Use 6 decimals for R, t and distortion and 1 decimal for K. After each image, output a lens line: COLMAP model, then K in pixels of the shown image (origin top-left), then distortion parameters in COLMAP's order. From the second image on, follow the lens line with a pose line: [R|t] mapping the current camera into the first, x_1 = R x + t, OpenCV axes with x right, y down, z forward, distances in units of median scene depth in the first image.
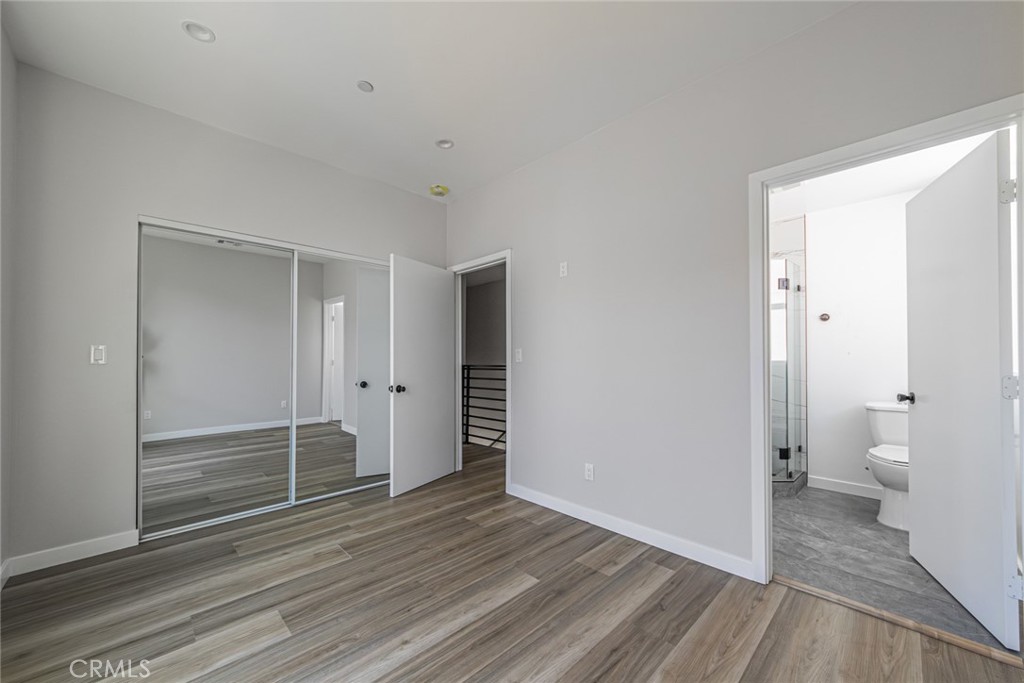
lens RADIAL K [[387.1, 0, 509.5], [0, 387.1, 352.7], [0, 0, 1]] dist [-0.000649, -0.000195]
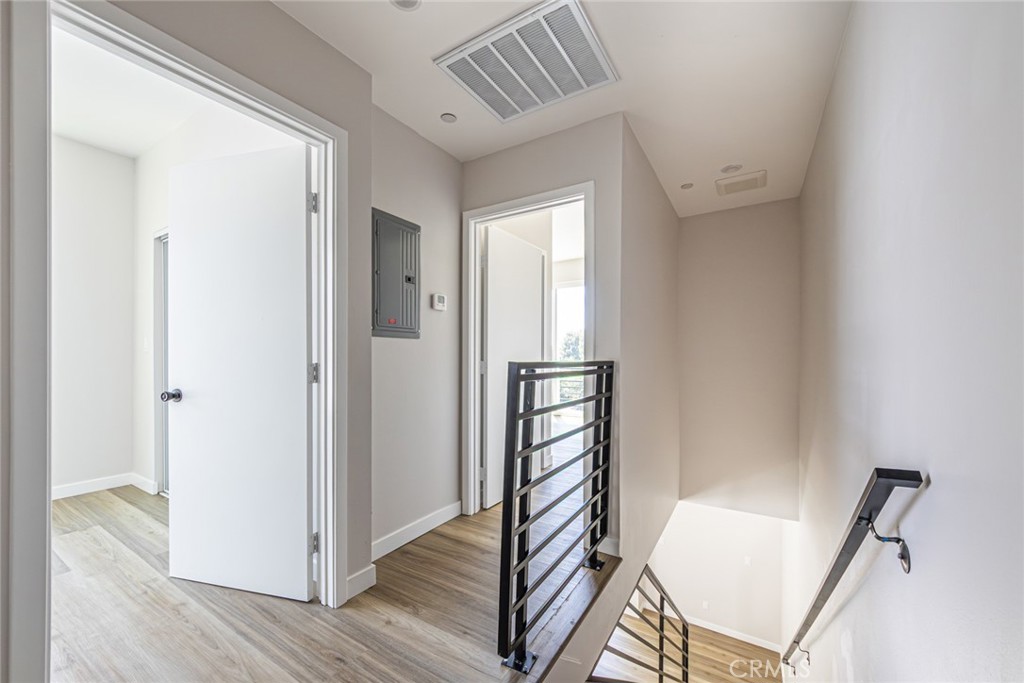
lens RADIAL K [[387.1, 0, 509.5], [0, 387.1, 352.7], [0, 0, 1]] dist [-0.000649, -0.000195]
pose [[0.243602, 0.003372, -0.969870, 0.646718], [0.011624, 0.999912, 0.006396, 0.026239], [0.969806, -0.012831, 0.243541, 2.021611]]
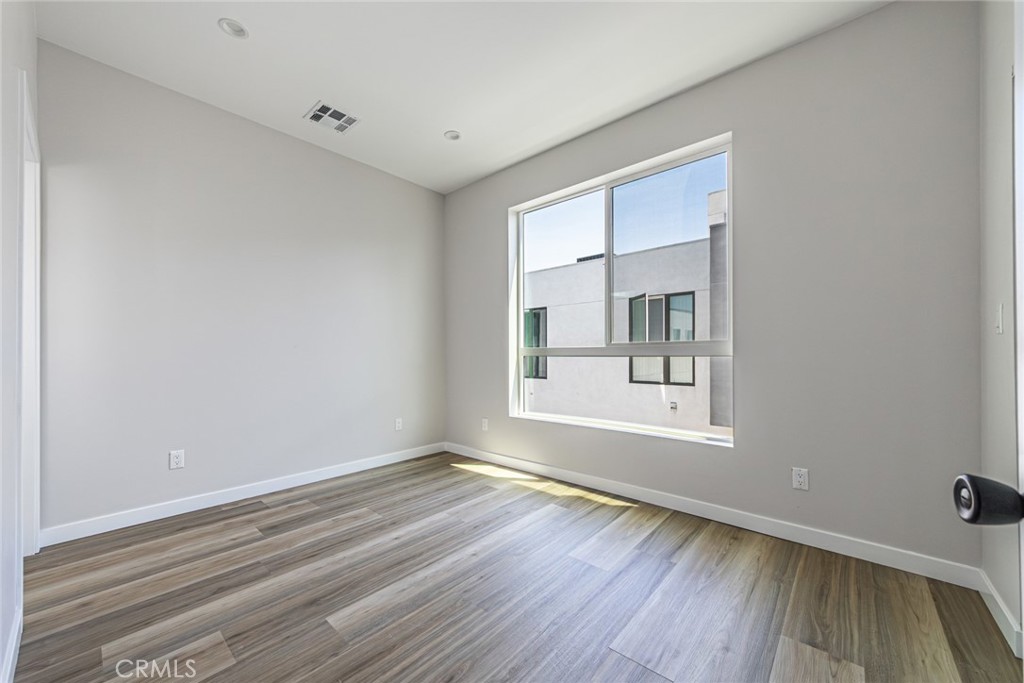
lens RADIAL K [[387.1, 0, 509.5], [0, 387.1, 352.7], [0, 0, 1]] dist [-0.000649, -0.000195]
pose [[-0.997492, 0.003505, -0.070698, -0.213174], [0.004680, 0.999854, -0.016449, 0.072726], [0.070630, -0.016739, -0.997362, 1.648257]]
